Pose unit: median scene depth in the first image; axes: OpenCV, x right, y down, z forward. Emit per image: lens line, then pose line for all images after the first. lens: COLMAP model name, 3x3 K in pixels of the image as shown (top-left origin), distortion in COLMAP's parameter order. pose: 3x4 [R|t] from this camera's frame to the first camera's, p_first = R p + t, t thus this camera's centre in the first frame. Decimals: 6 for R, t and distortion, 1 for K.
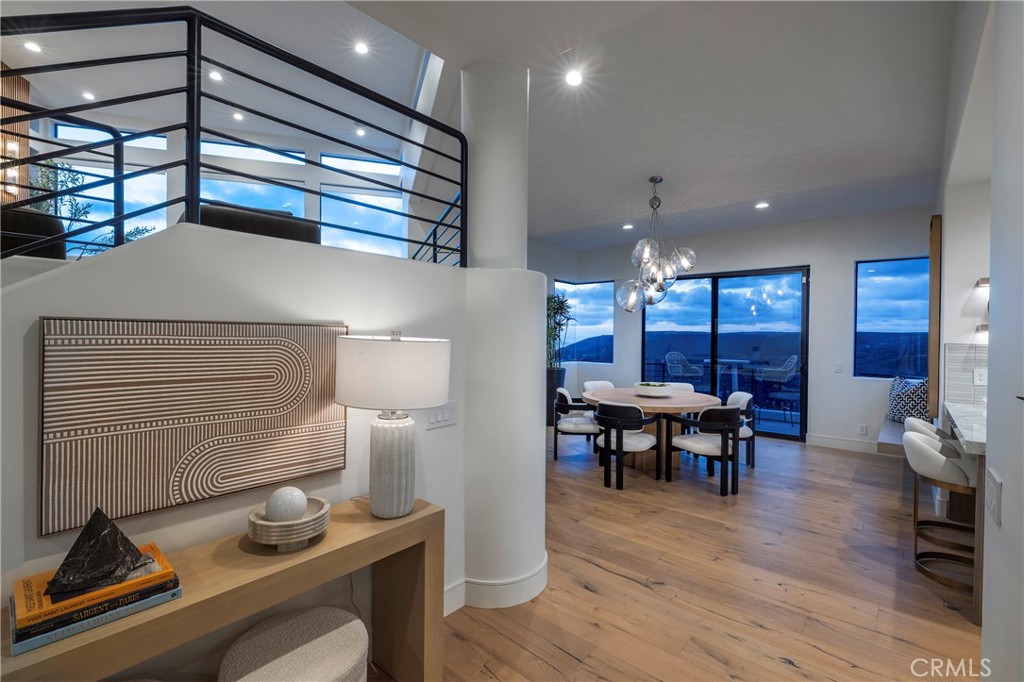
lens RADIAL K [[460.6, 0, 509.8], [0, 460.6, 338.7], [0, 0, 1]] dist [0.000214, -0.000035]
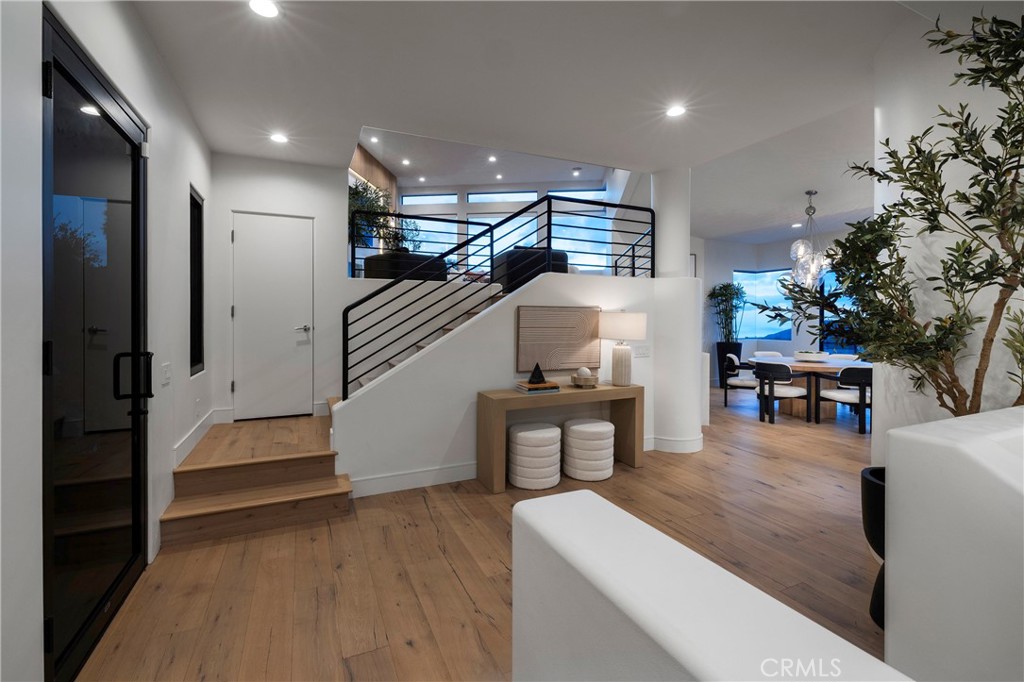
lens RADIAL K [[437.4, 0, 493.9], [0, 437.4, 325.5], [0, 0, 1]] dist [-0.003179, -0.000271]
pose [[0.899083, -0.002578, -0.437771, 0.100824], [0.002857, 0.999996, -0.000023, 0.044645], [0.437770, -0.001230, 0.899086, -0.922958]]
